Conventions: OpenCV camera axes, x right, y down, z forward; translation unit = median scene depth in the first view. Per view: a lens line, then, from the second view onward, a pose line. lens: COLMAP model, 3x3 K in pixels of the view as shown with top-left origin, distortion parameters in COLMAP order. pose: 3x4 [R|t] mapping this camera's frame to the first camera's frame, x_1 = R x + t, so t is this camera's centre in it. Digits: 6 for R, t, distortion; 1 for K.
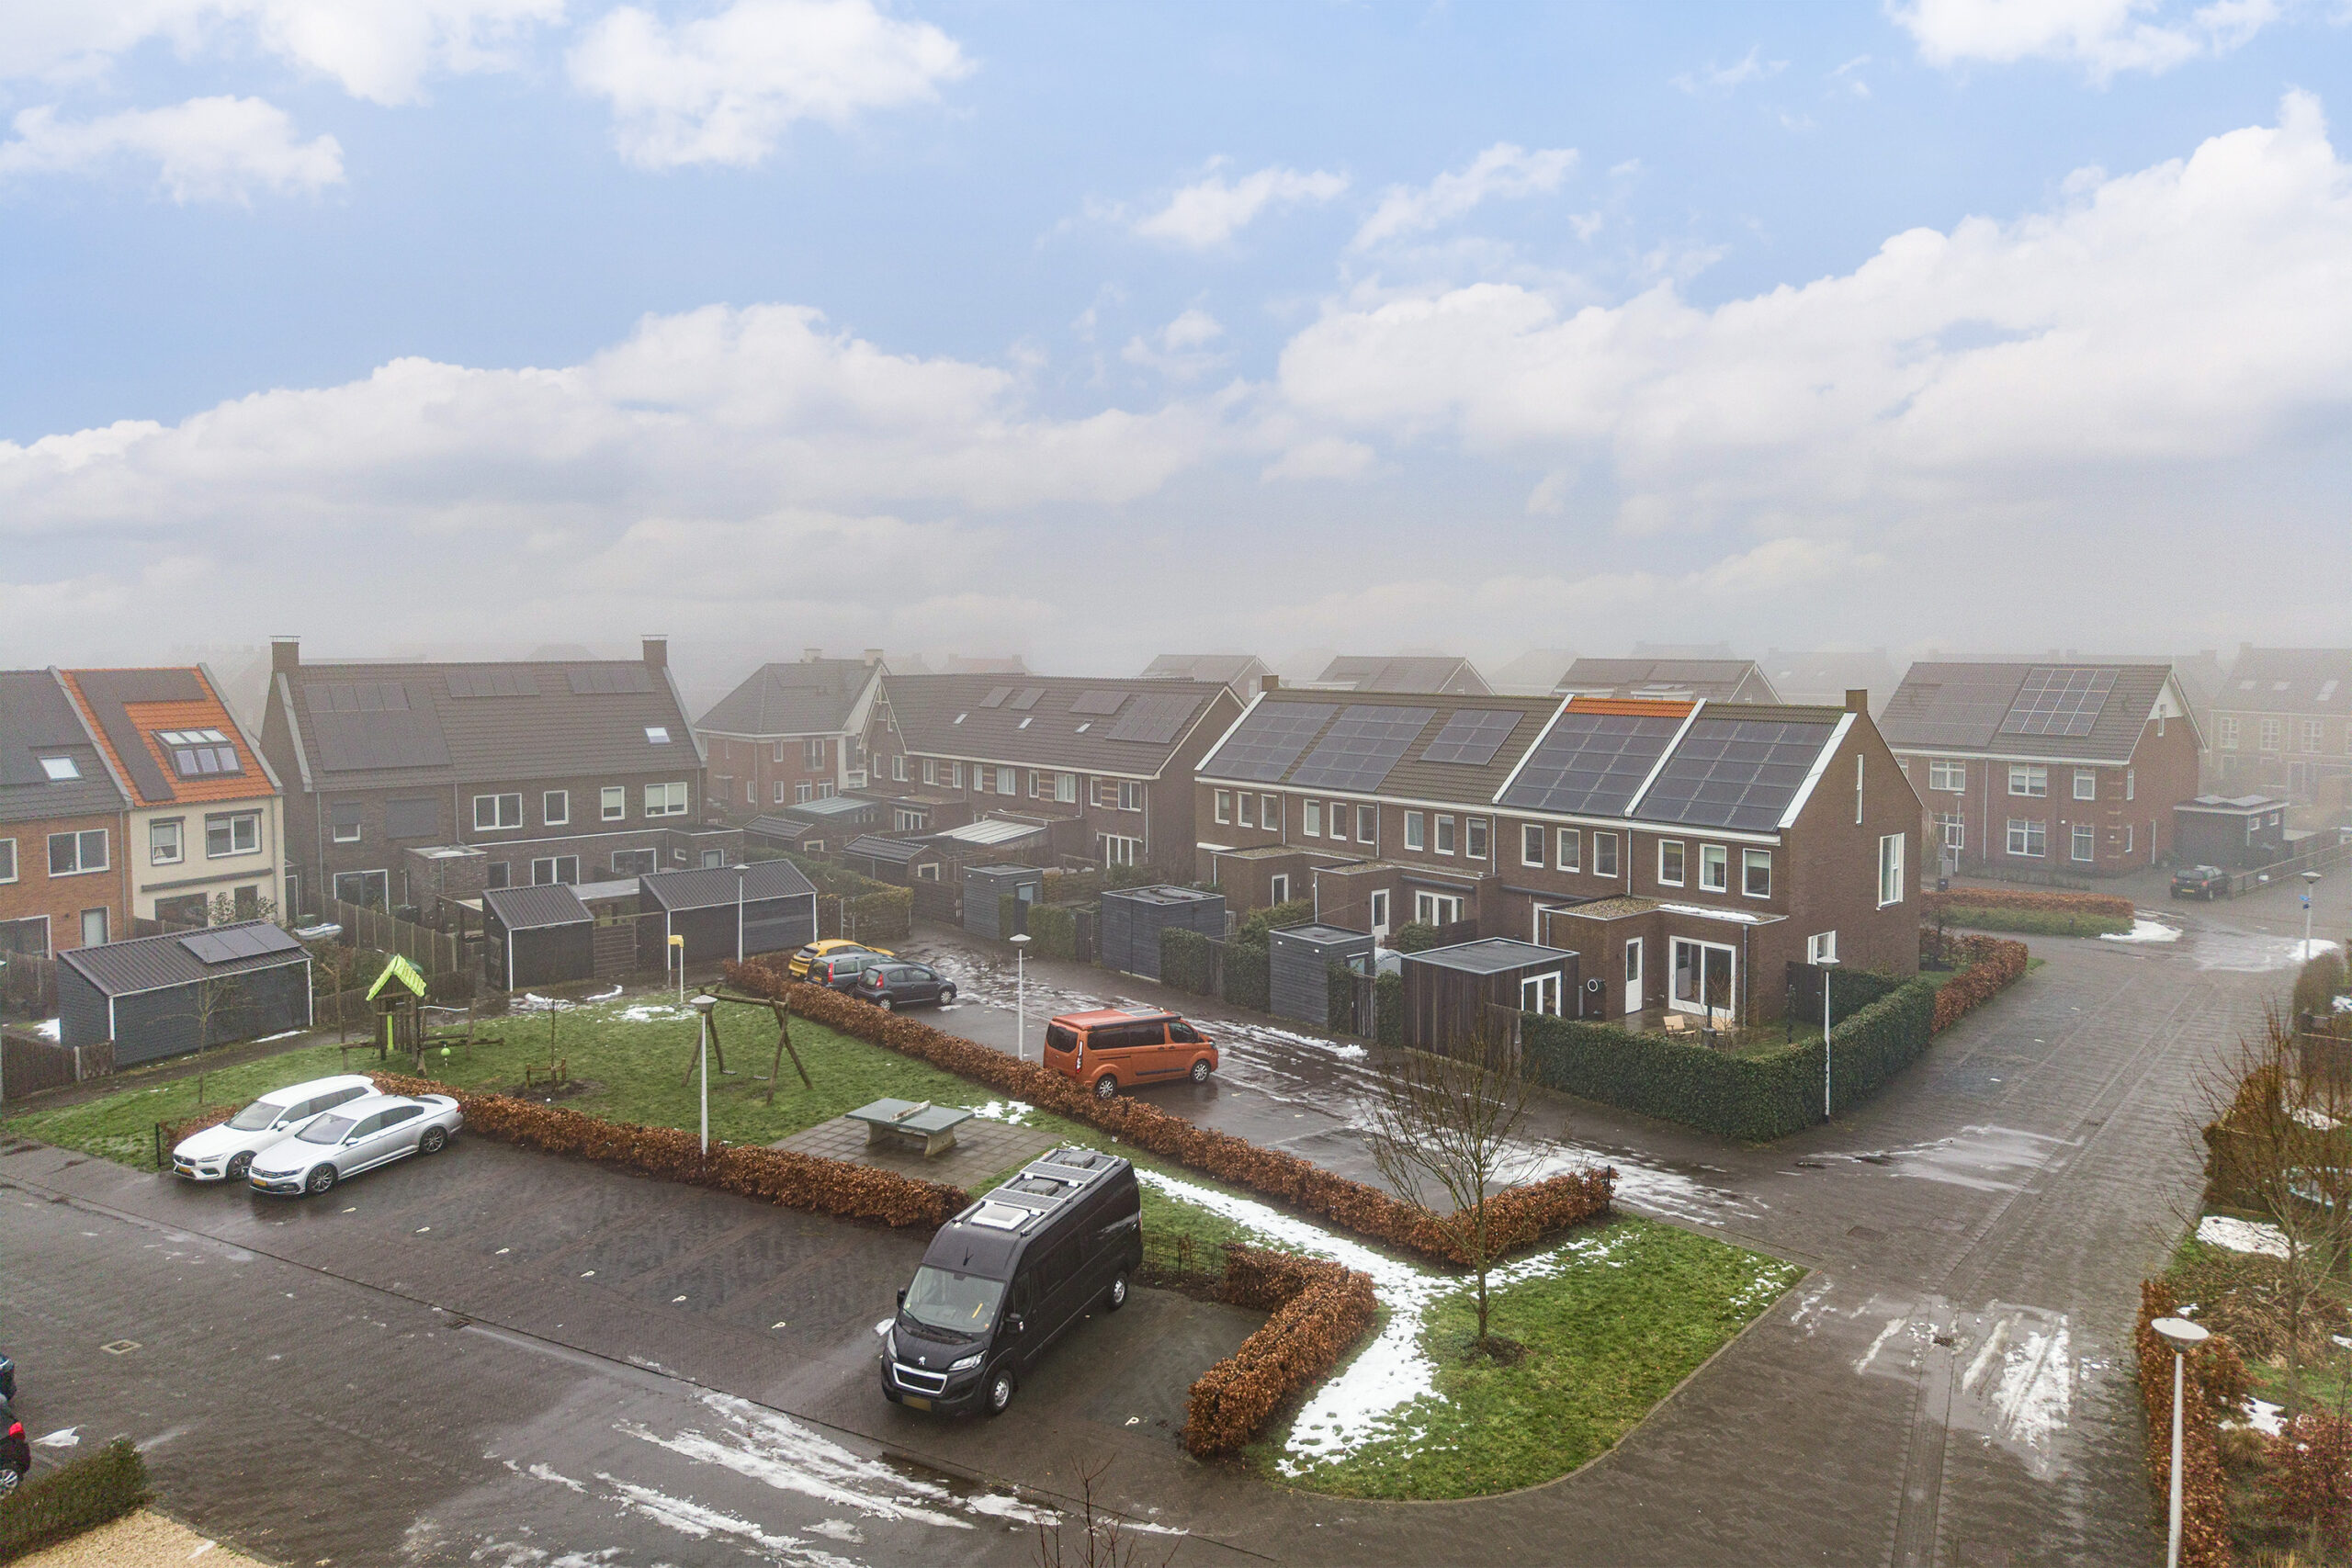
lens RADIAL K [[1472.3, 0, 1168.4], [0, 1472.3, 719.8], [0, 0, 1]] dist [-0.020883, -0.000768]
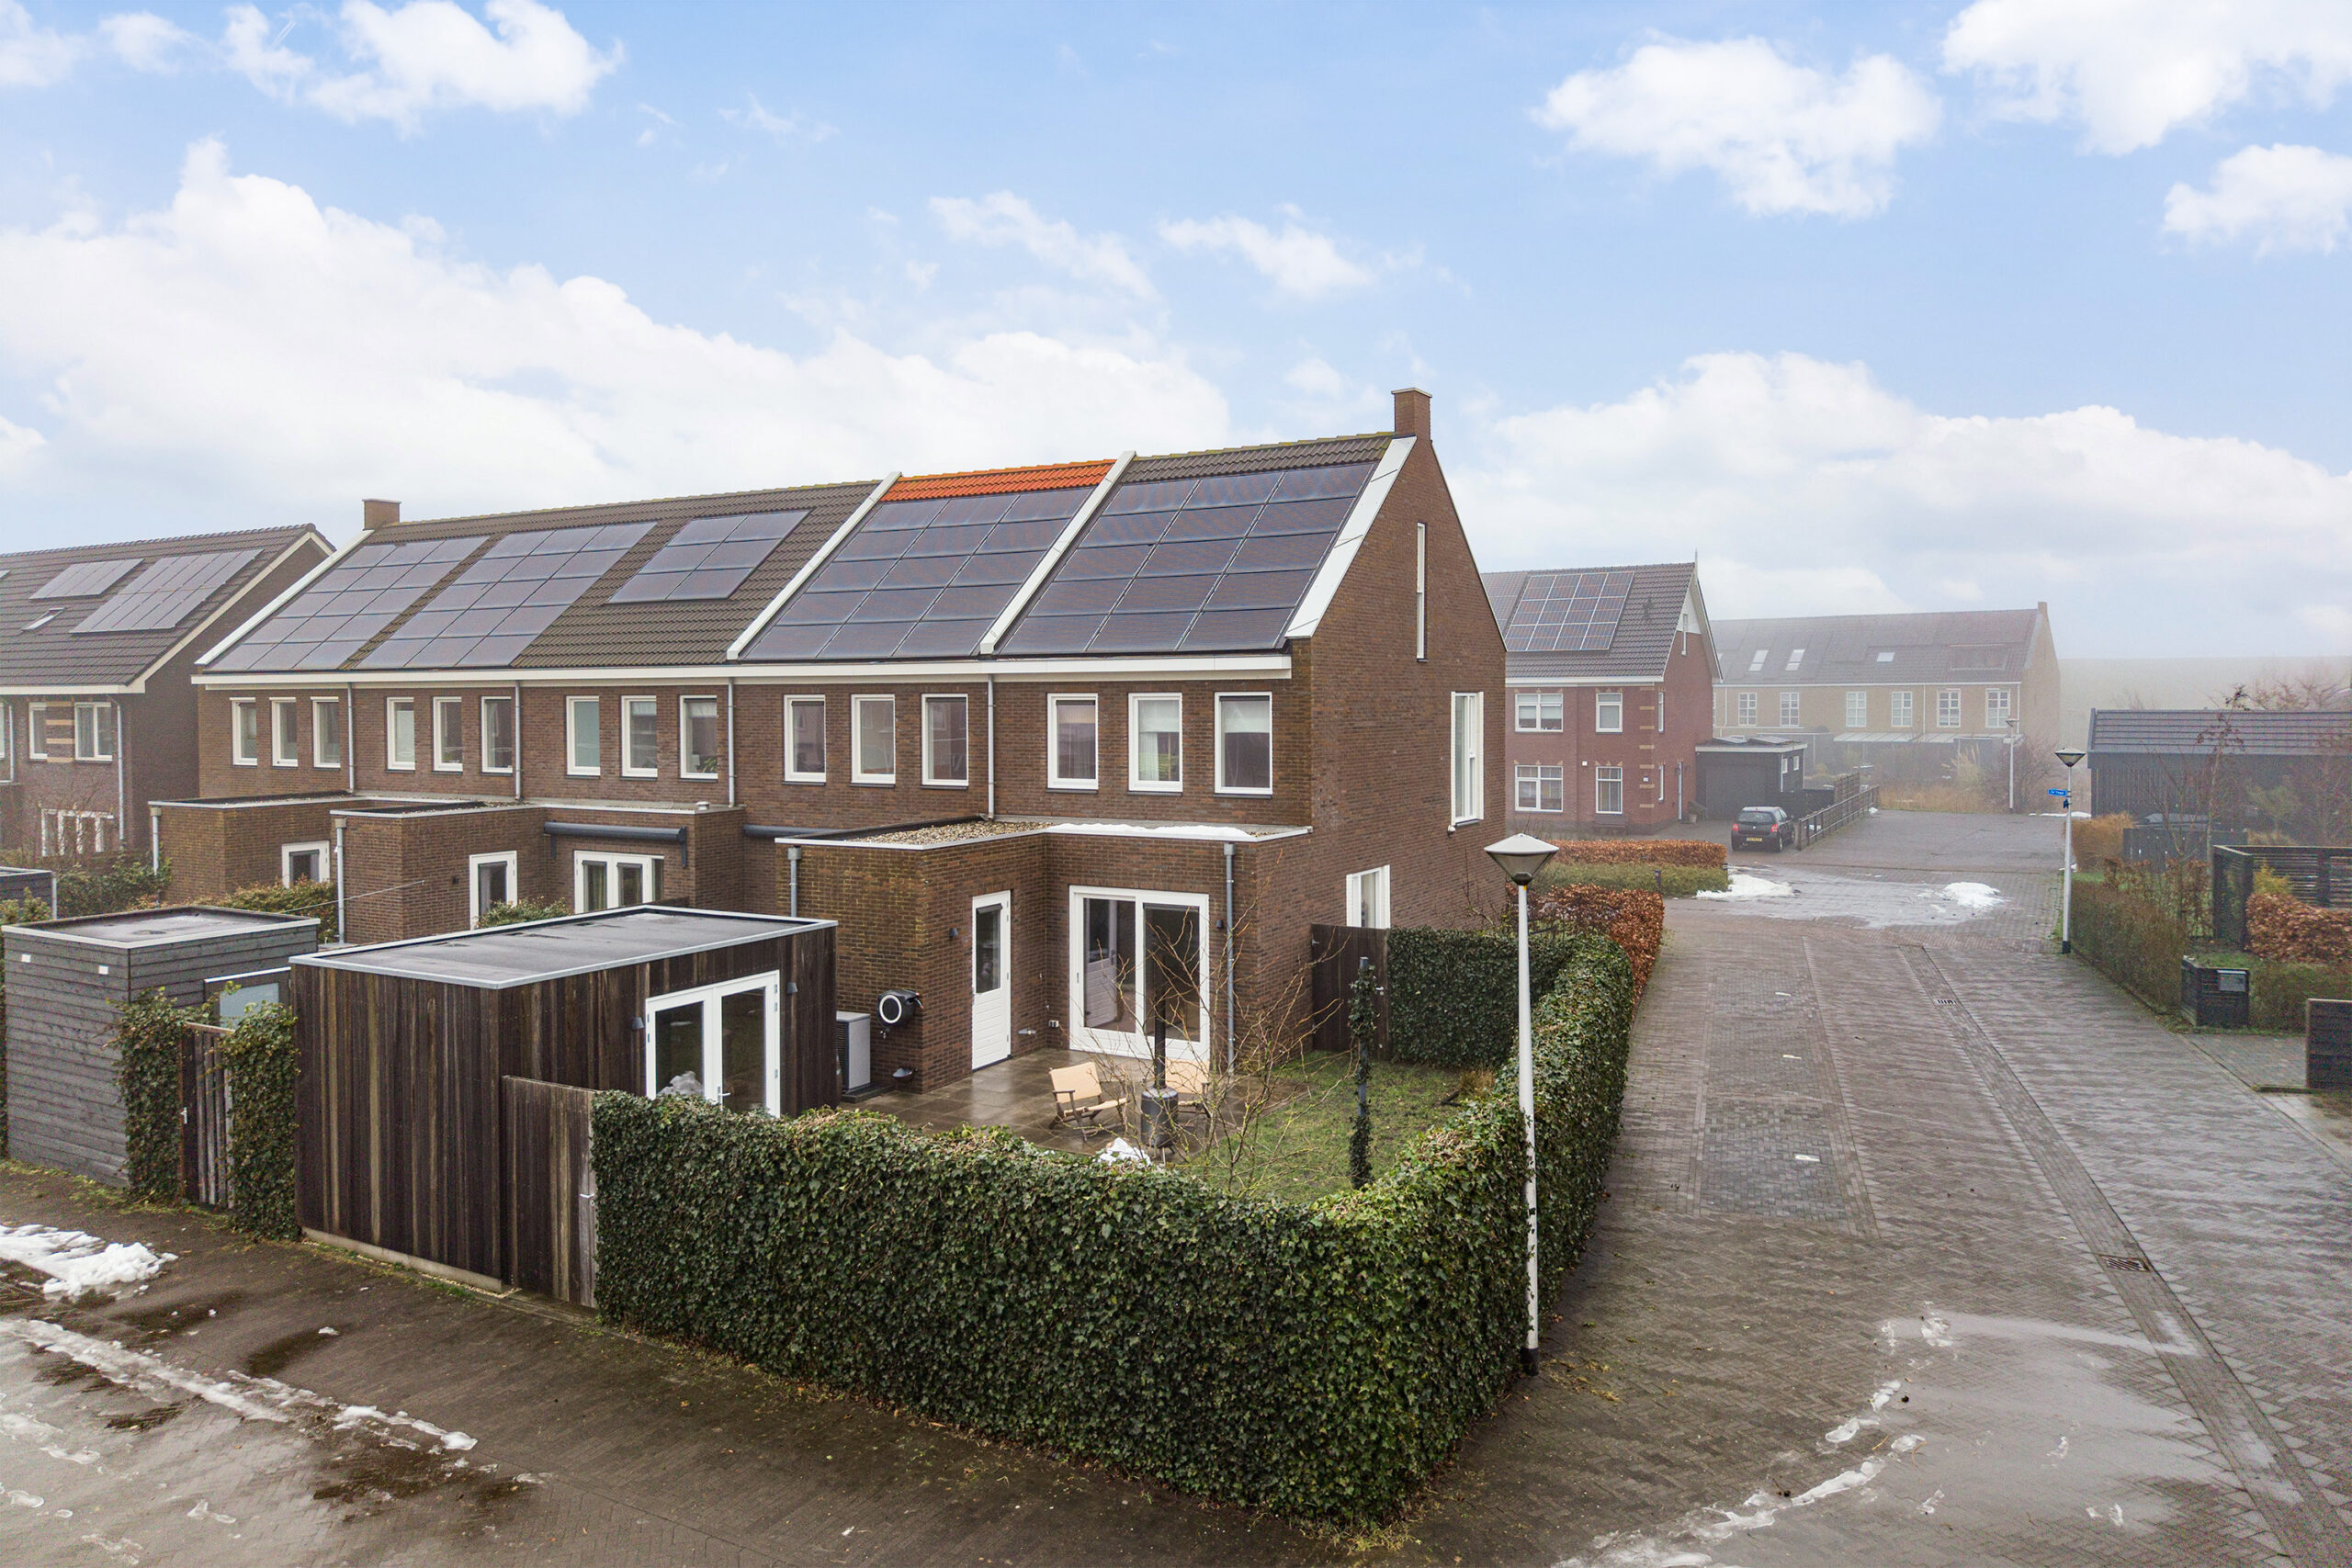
lens RADIAL K [[1460.2, 0, 1172.4], [0, 1460.2, 725.5], [0, 0, 1]] dist [0.071193, -0.097677]
pose [[0.929366, -0.002245, 0.369152, 0.200771], [0.017629, 0.999110, -0.038308, 0.113073], [-0.368738, 0.042110, 0.928579, 0.556949]]
